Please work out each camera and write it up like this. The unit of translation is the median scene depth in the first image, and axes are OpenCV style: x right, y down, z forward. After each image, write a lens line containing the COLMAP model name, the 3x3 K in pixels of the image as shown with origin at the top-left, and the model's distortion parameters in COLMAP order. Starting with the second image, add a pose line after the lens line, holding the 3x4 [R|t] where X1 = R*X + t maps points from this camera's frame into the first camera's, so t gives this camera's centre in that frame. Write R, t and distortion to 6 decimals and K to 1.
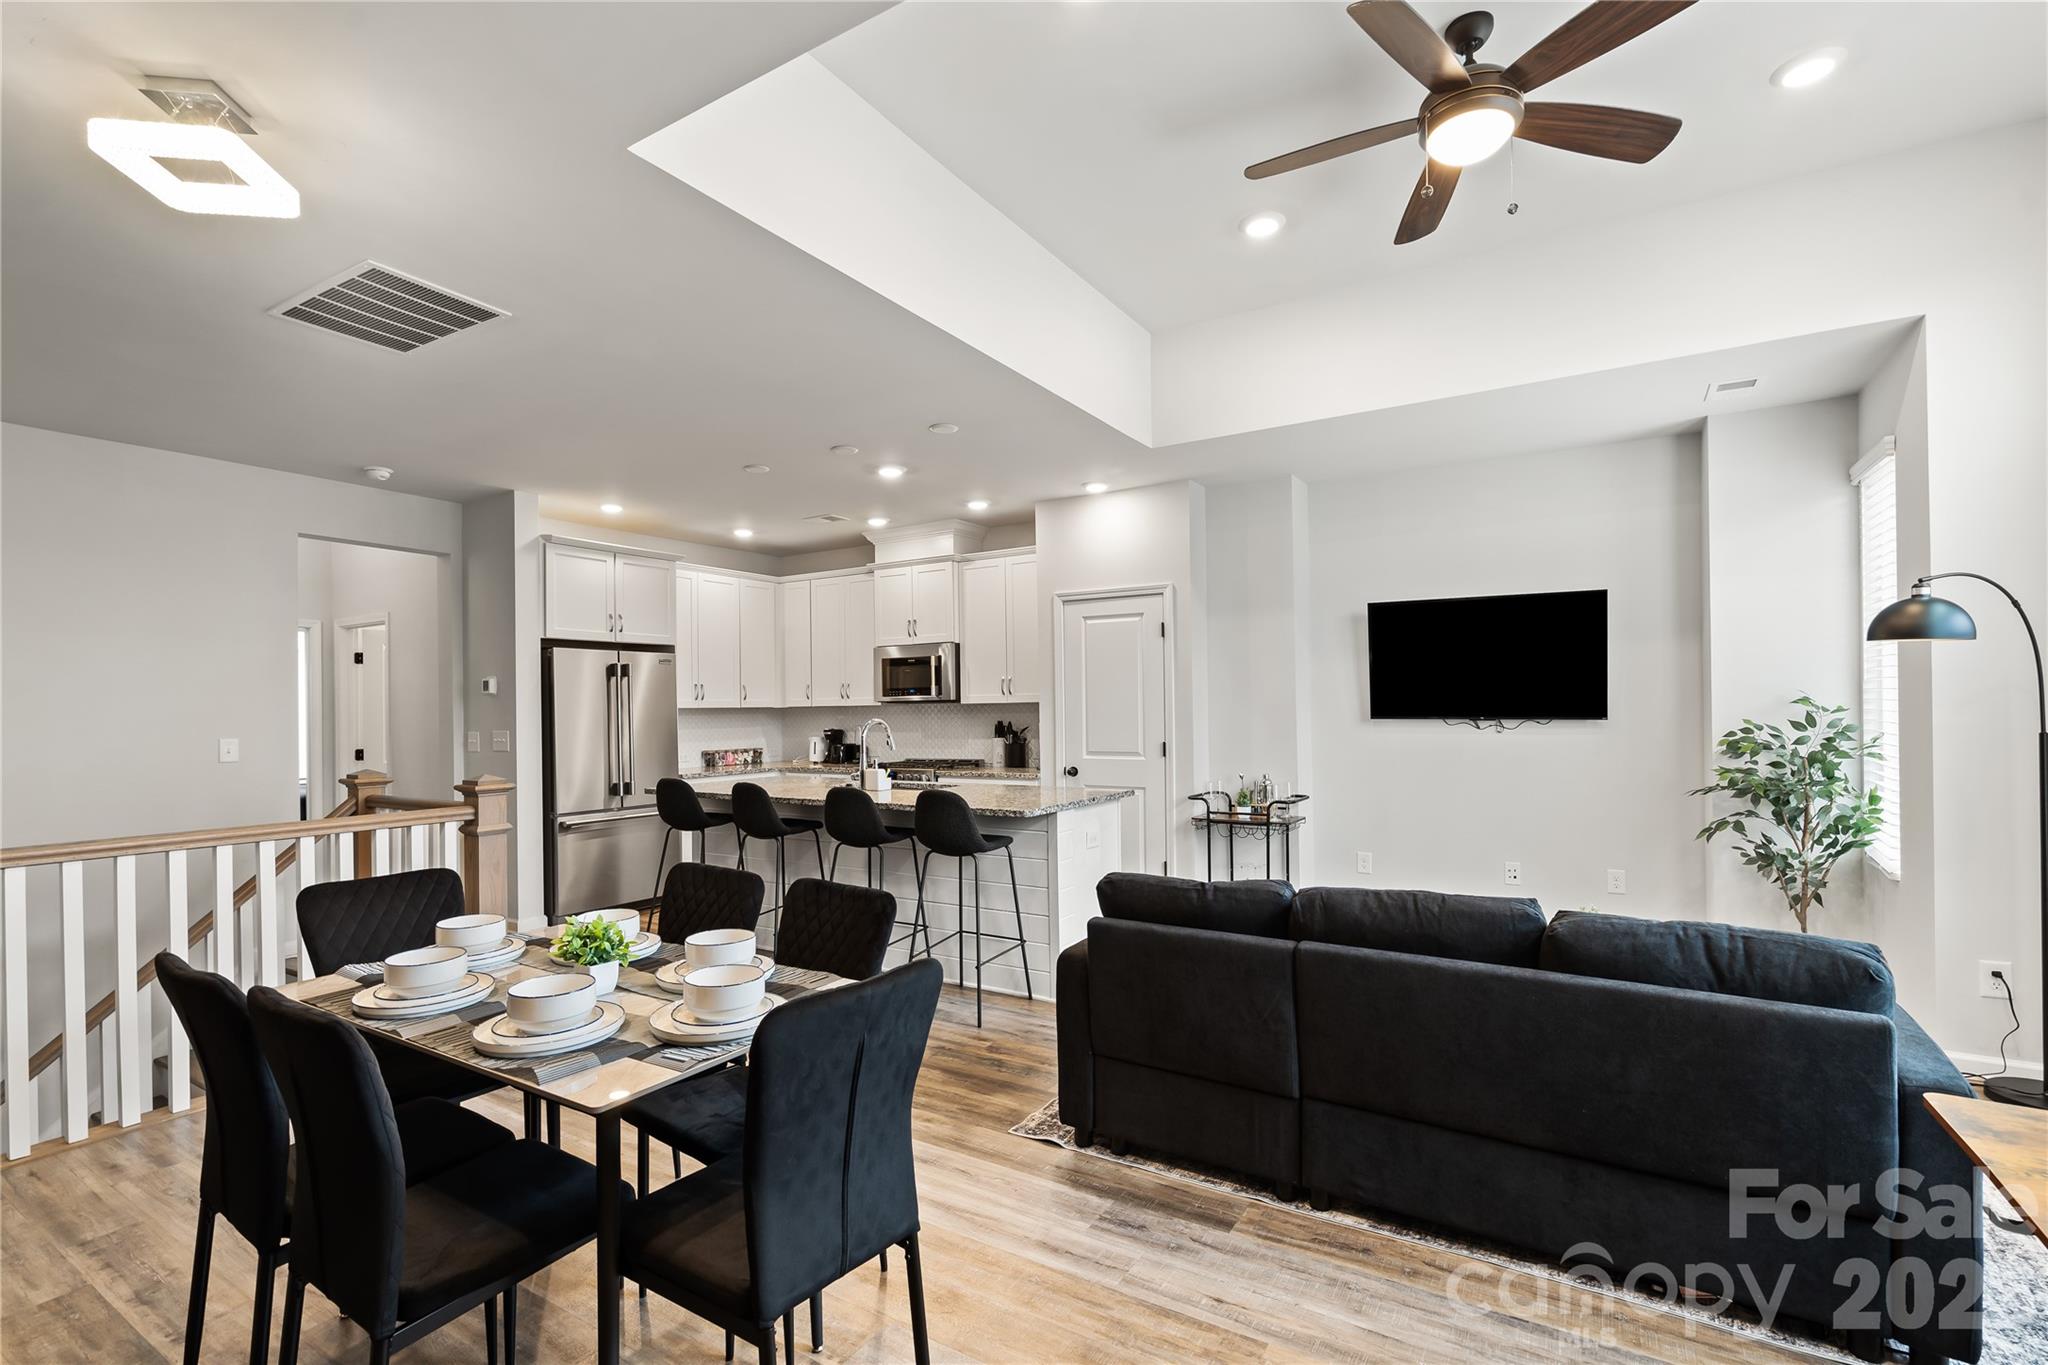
lens RADIAL K [[947.2, 0, 1006.4], [0, 947.2, 702.3], [0, 0, 1]] dist [-0.002264, 0.000817]
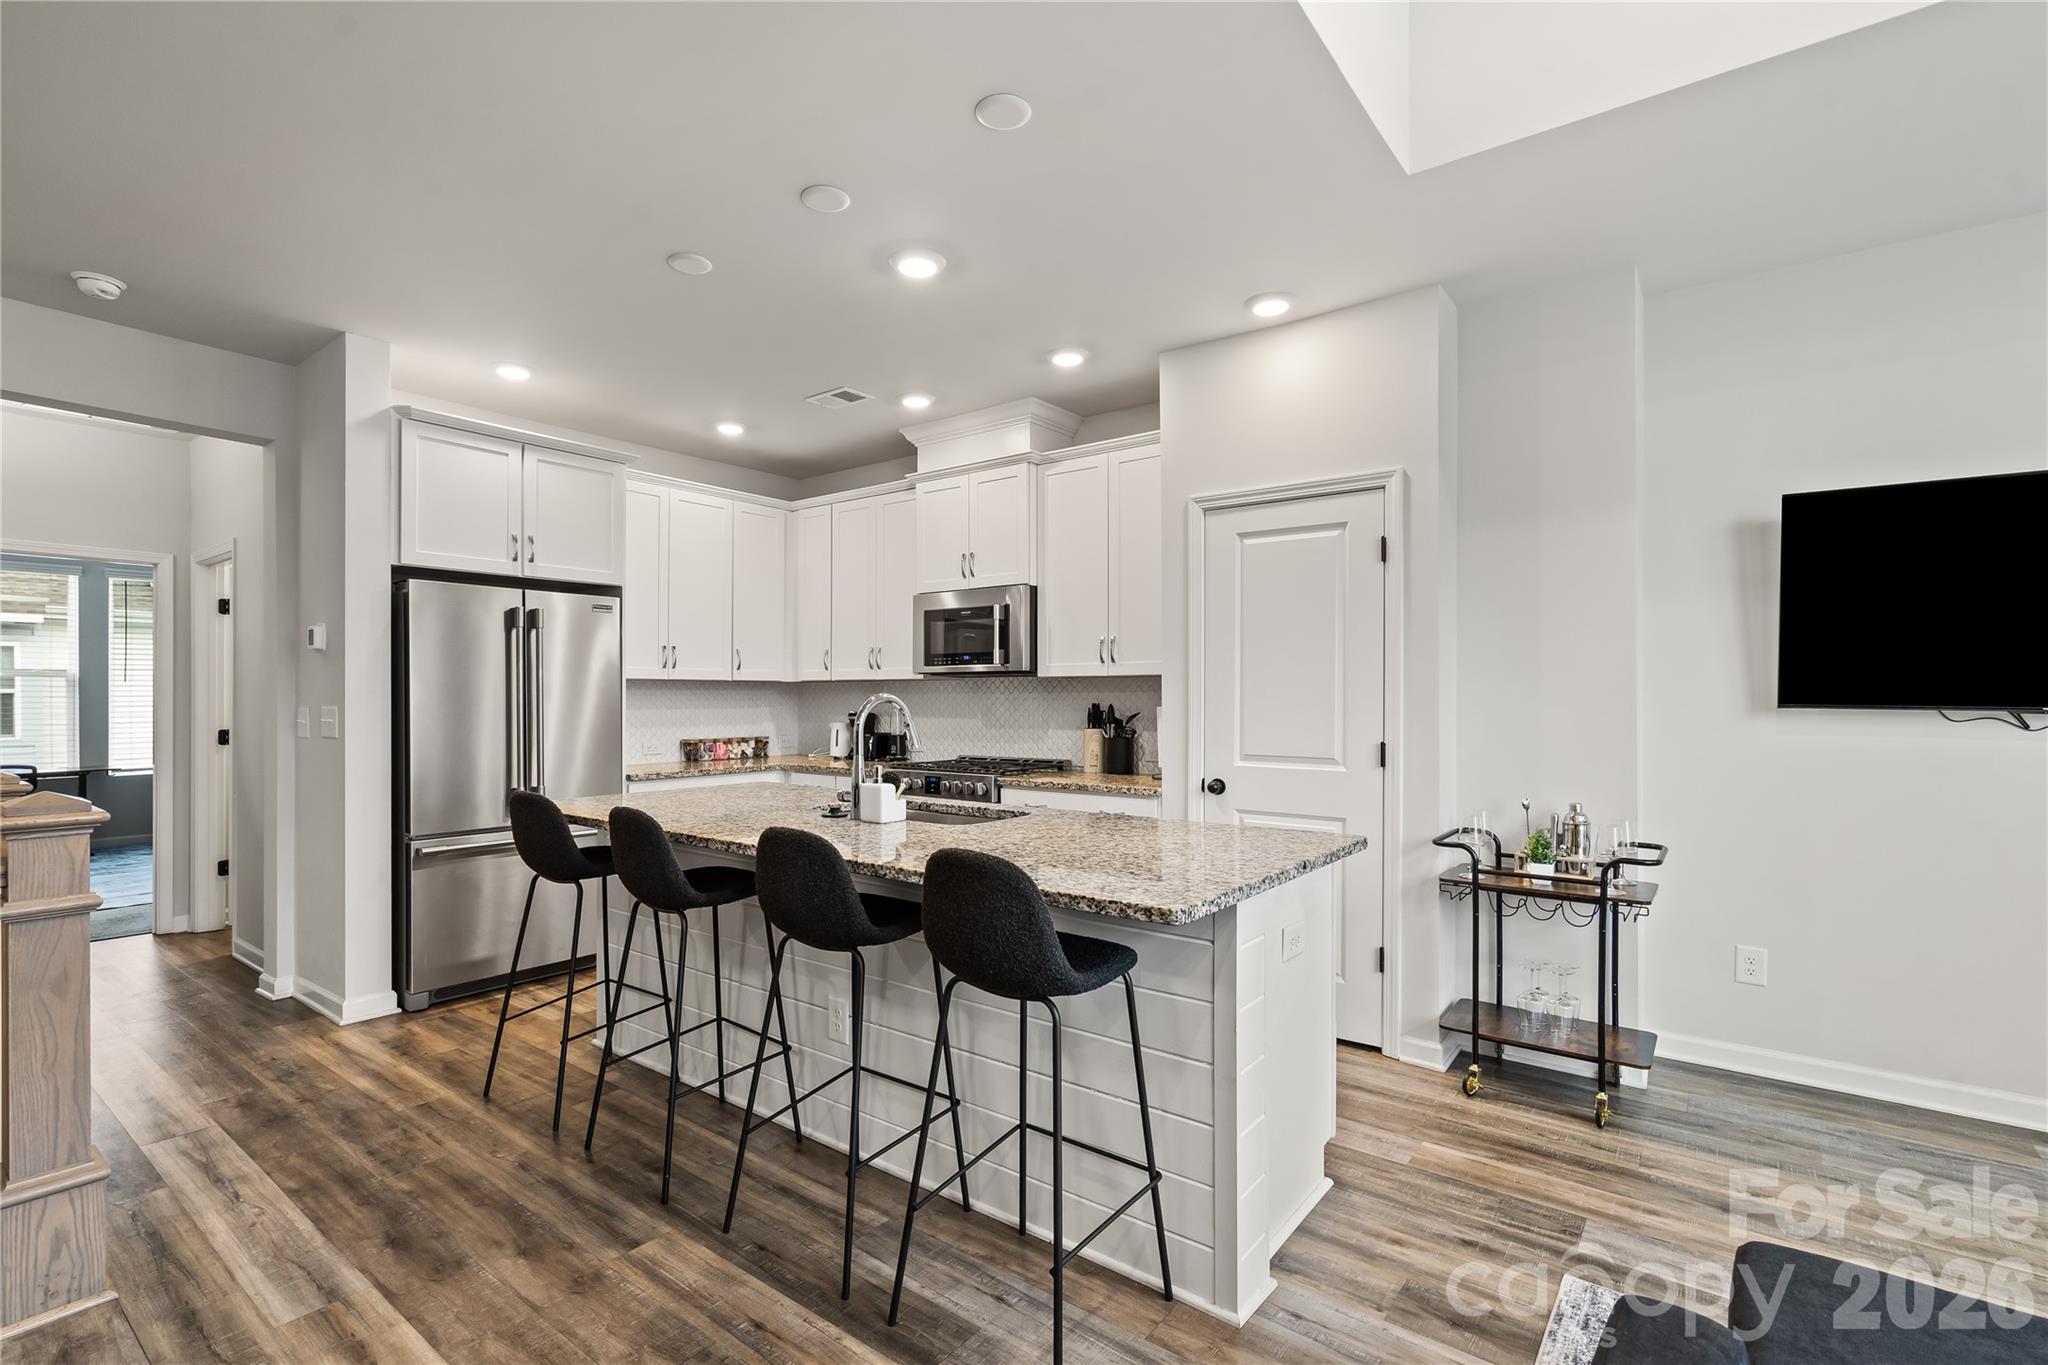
lens RADIAL K [[947.2, 0, 1006.1], [0, 947.2, 694.7], [0, 0, 1]] dist [-0.002264, 0.000817]
pose [[0.995809, 0.013528, -0.090453, -0.011563], [-0.012898, 0.999888, 0.007537, 0.010791], [0.090545, -0.006338, 0.995872, 0.389427]]
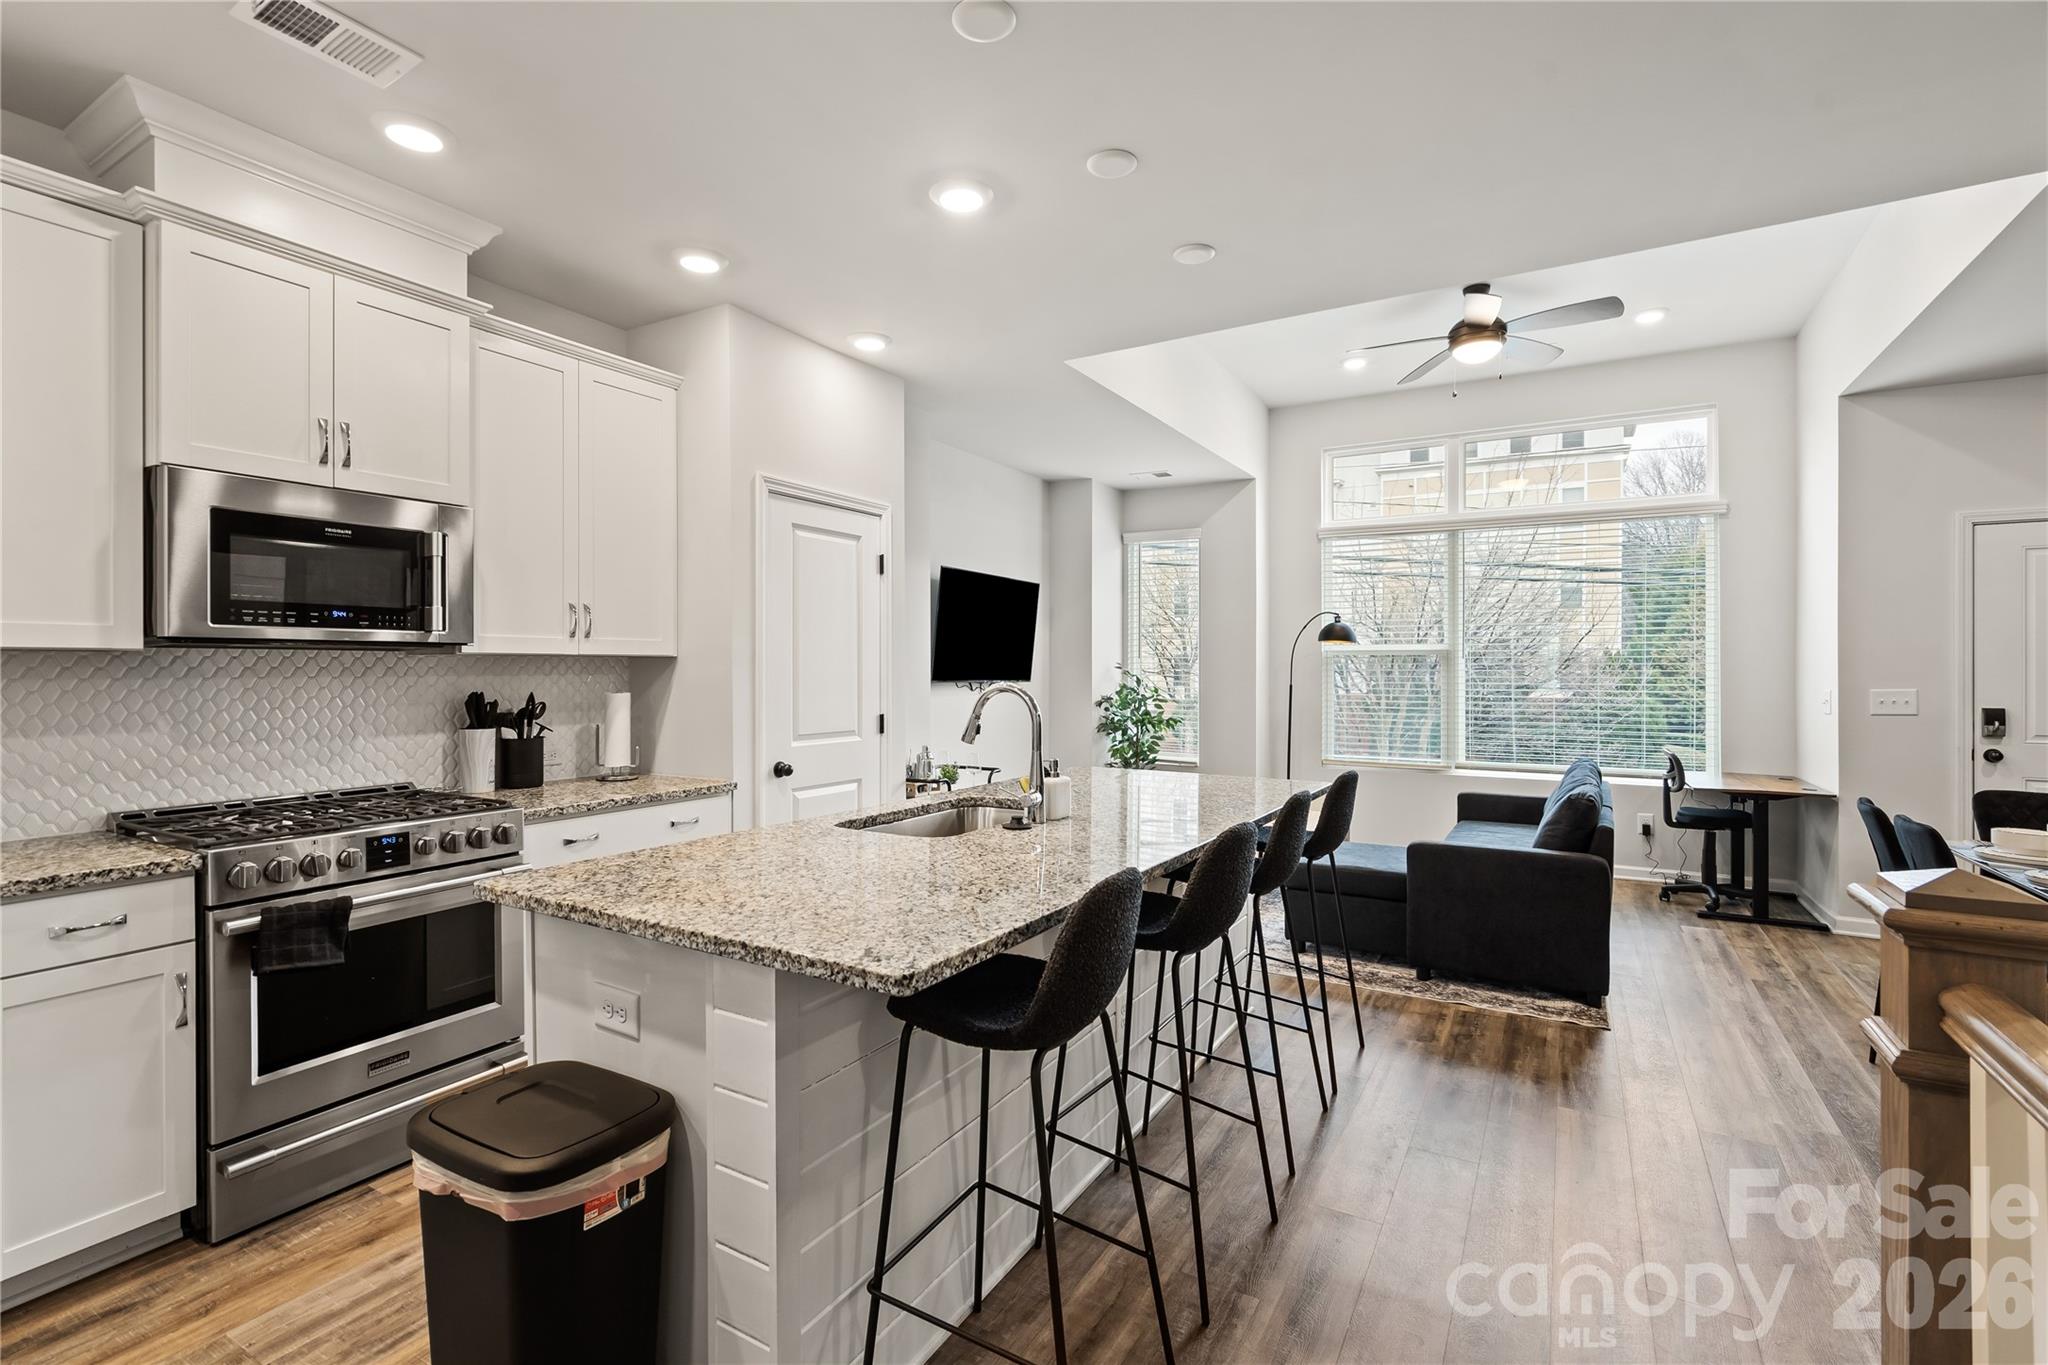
lens RADIAL K [[947.2, 0, 1025.2], [0, 947.2, 669.0], [0, 0, 1]] dist [-0.002264, 0.000817]
pose [[-0.046592, 0.010951, 0.998854, -0.574264], [-0.009308, 0.999892, -0.011397, 0.013164], [-0.998871, -0.009828, -0.046485, 0.897045]]
